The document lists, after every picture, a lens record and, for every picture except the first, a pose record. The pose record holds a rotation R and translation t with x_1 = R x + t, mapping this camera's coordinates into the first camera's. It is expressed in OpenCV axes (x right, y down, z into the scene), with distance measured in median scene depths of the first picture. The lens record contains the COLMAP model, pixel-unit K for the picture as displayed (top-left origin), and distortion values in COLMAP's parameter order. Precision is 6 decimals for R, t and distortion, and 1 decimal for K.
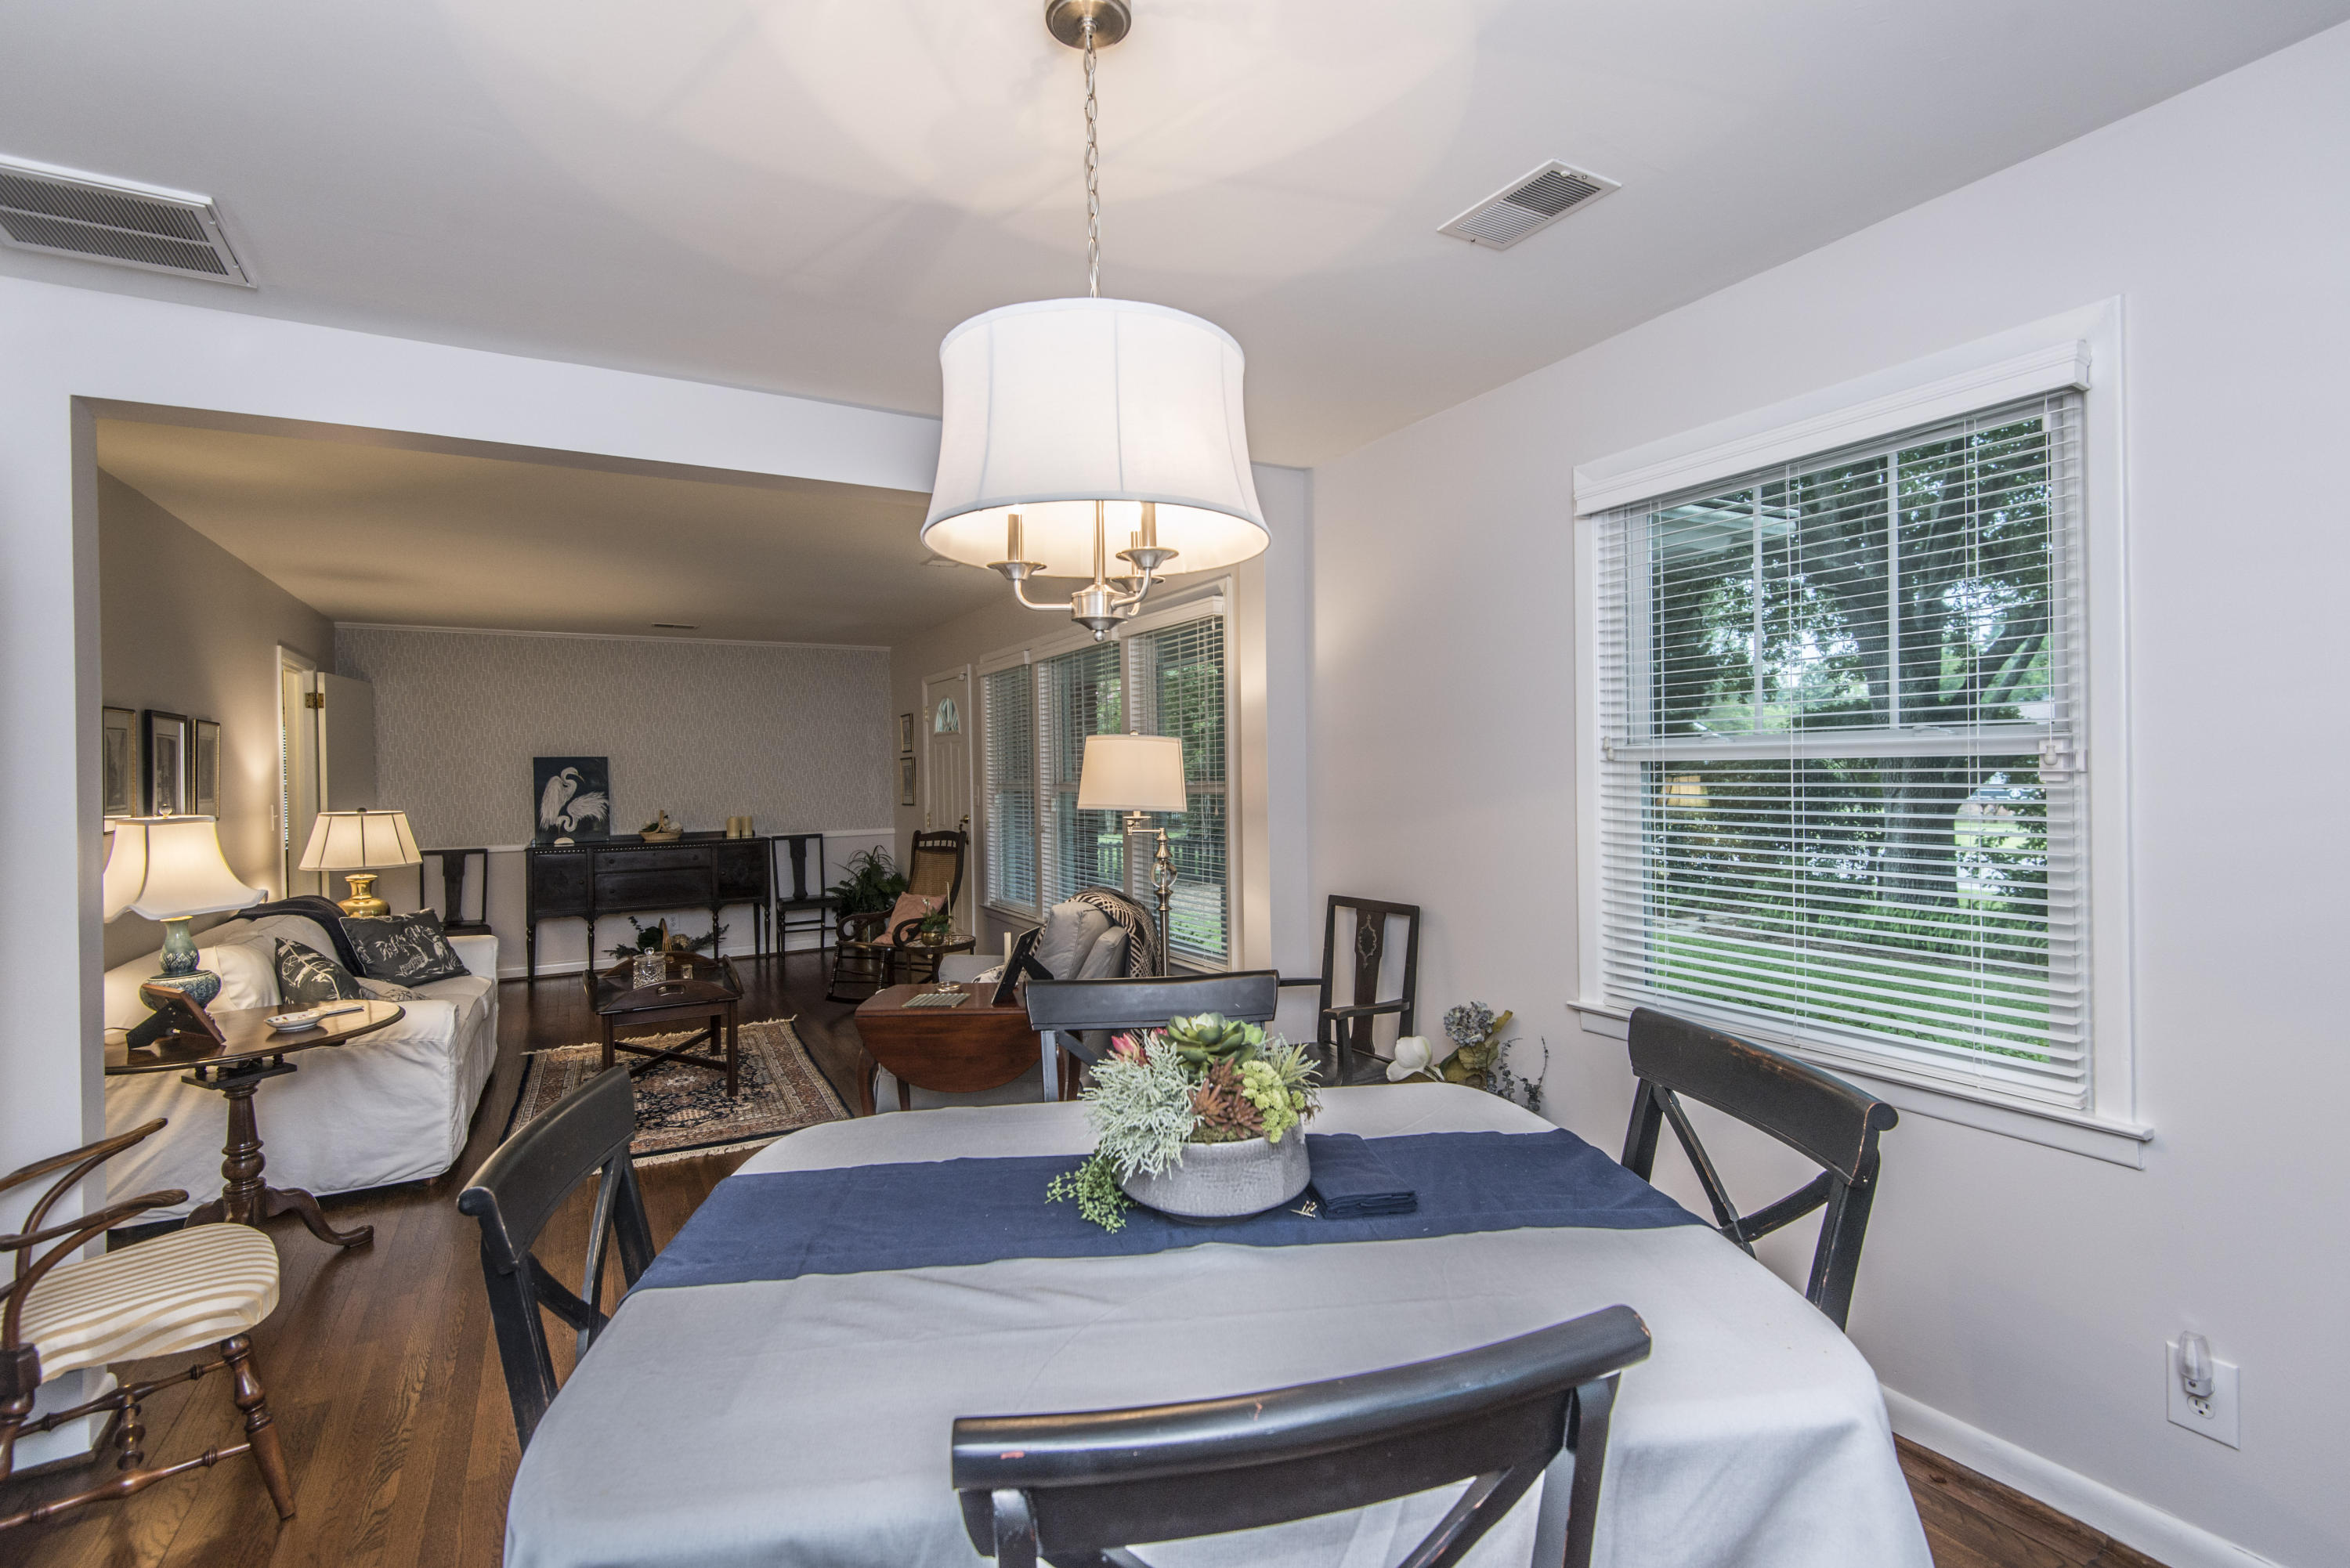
lens RADIAL K [[1065.0, 0, 1172.8], [0, 1065.0, 772.5], [0, 0, 1]] dist [0.060990, -0.043538]
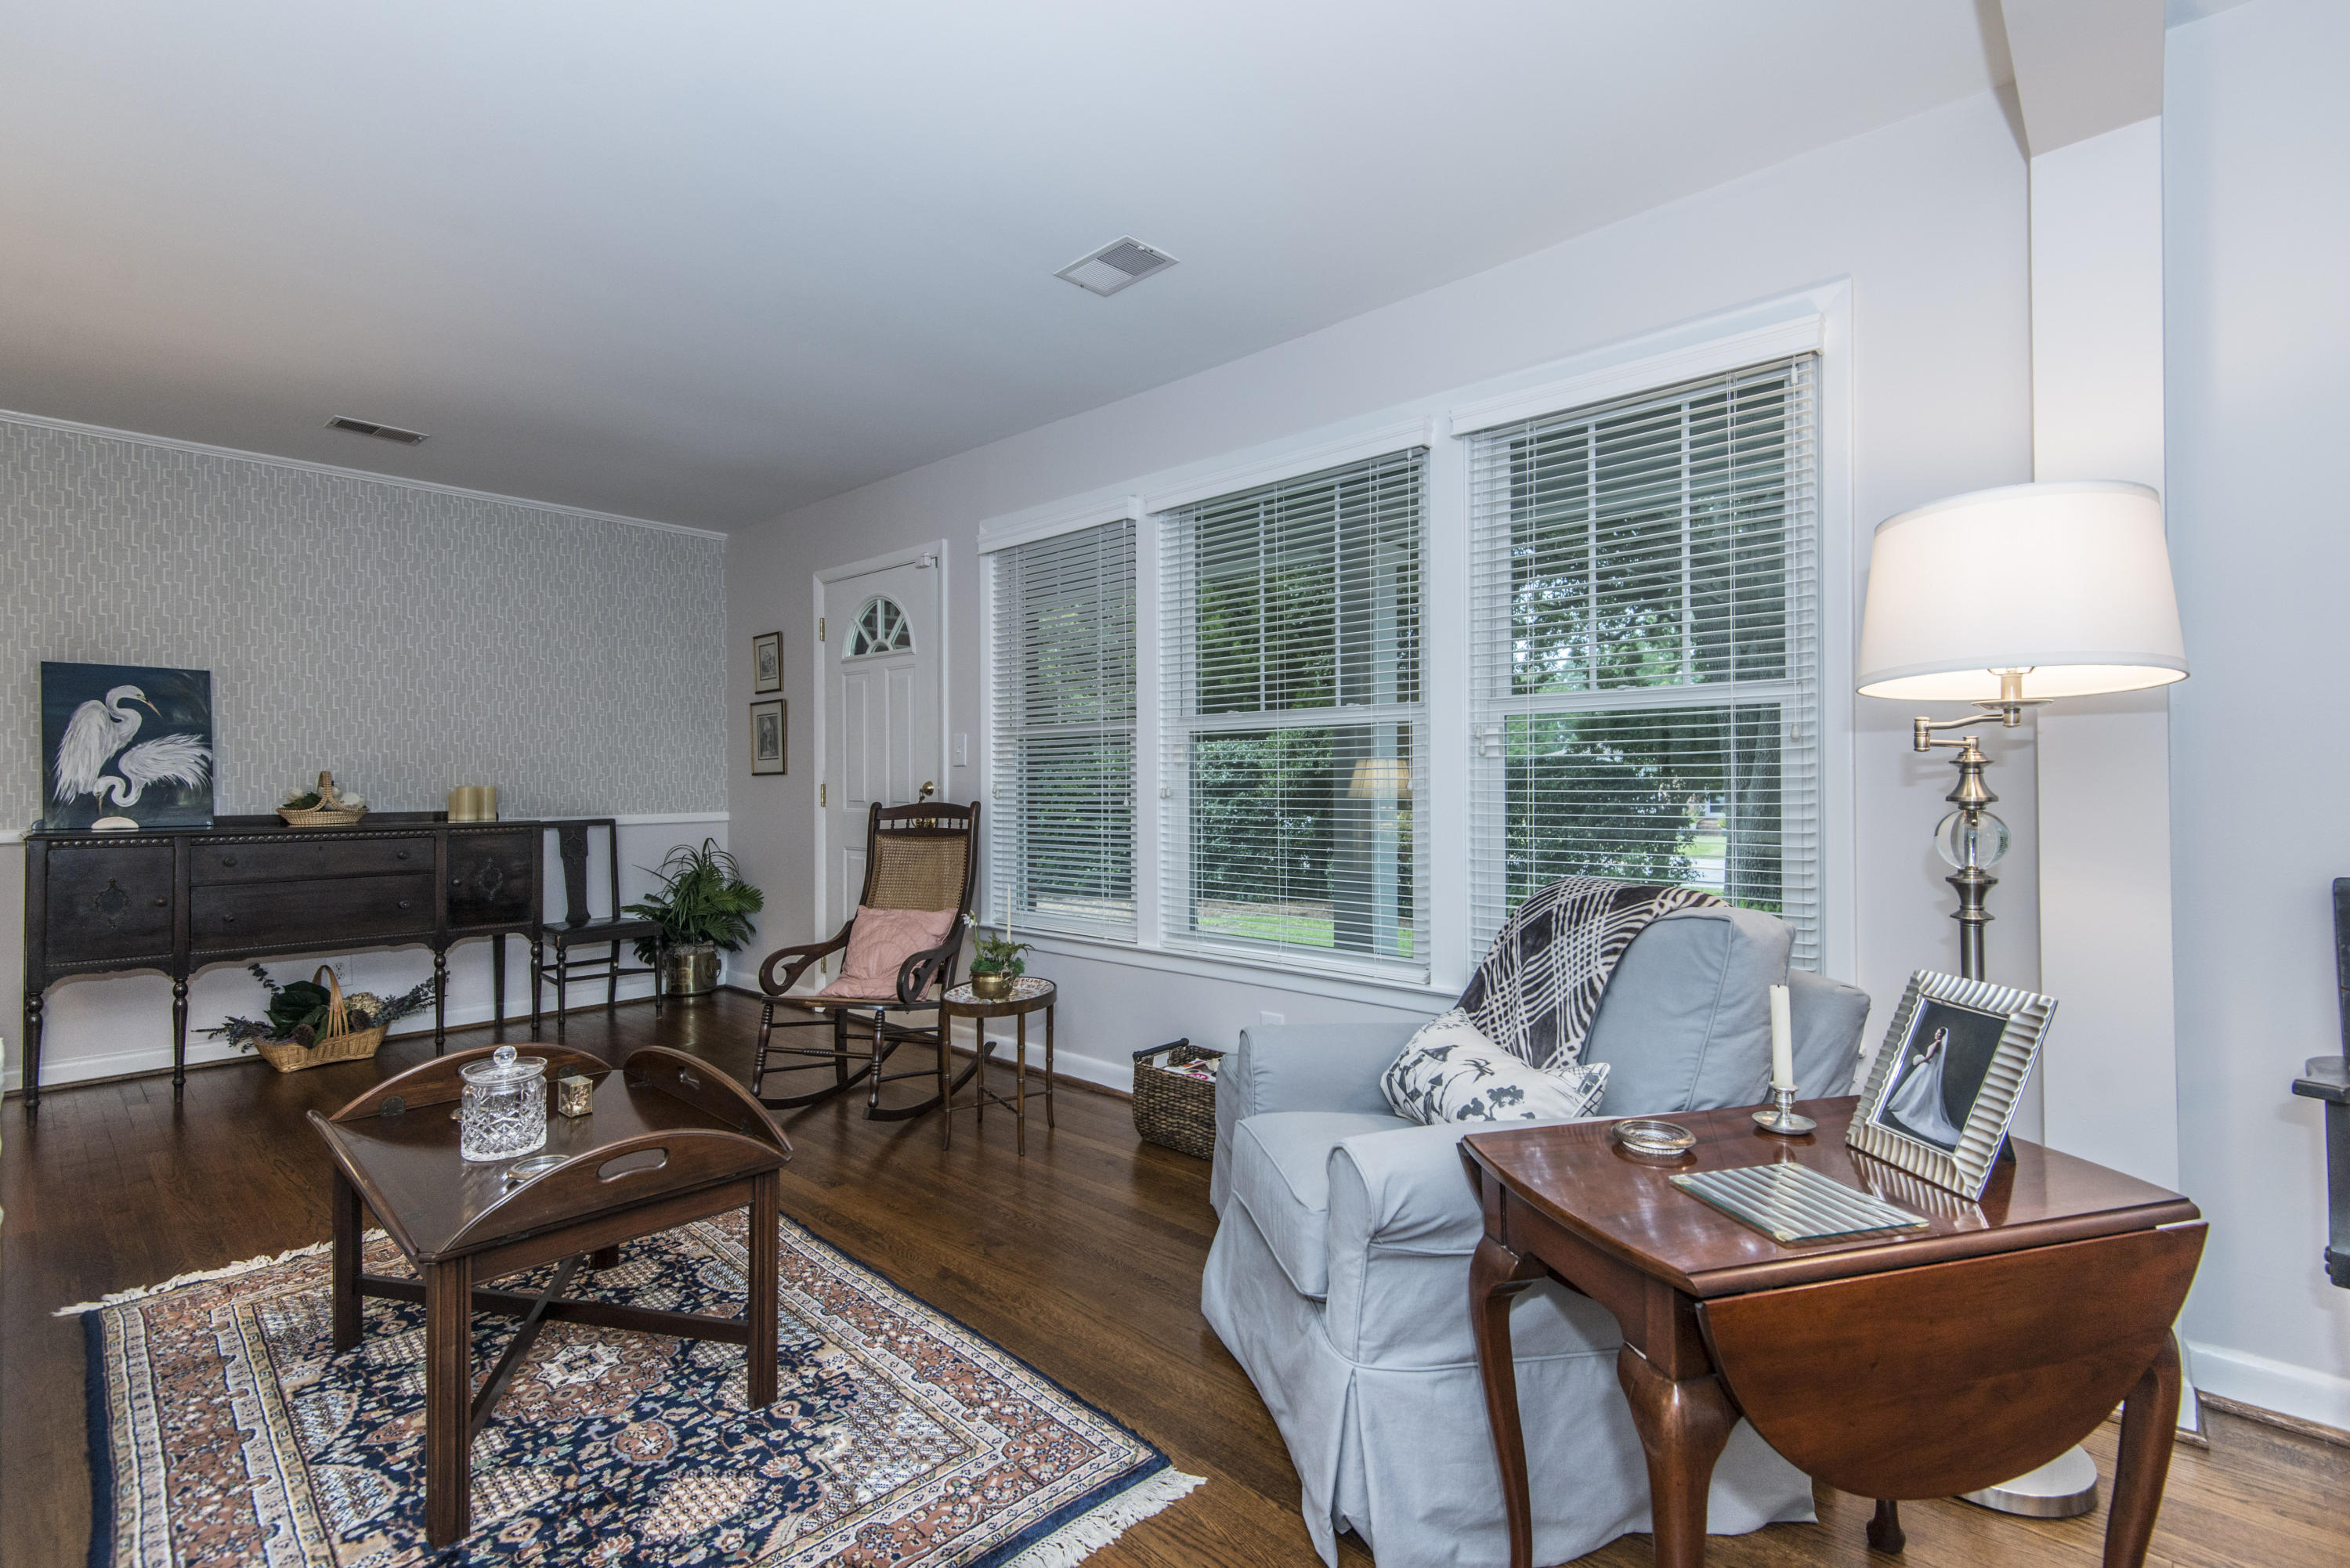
lens RADIAL K [[1065.2, 0, 1171.4], [0, 1065.2, 772.9], [0, 0, 1]] dist [0.044837, -0.023803]
pose [[0.951048, 0.016482, 0.308604, -0.249141], [-0.012554, 0.999813, -0.014708, 0.041619], [-0.308788, 0.010113, 0.951077, 0.356795]]
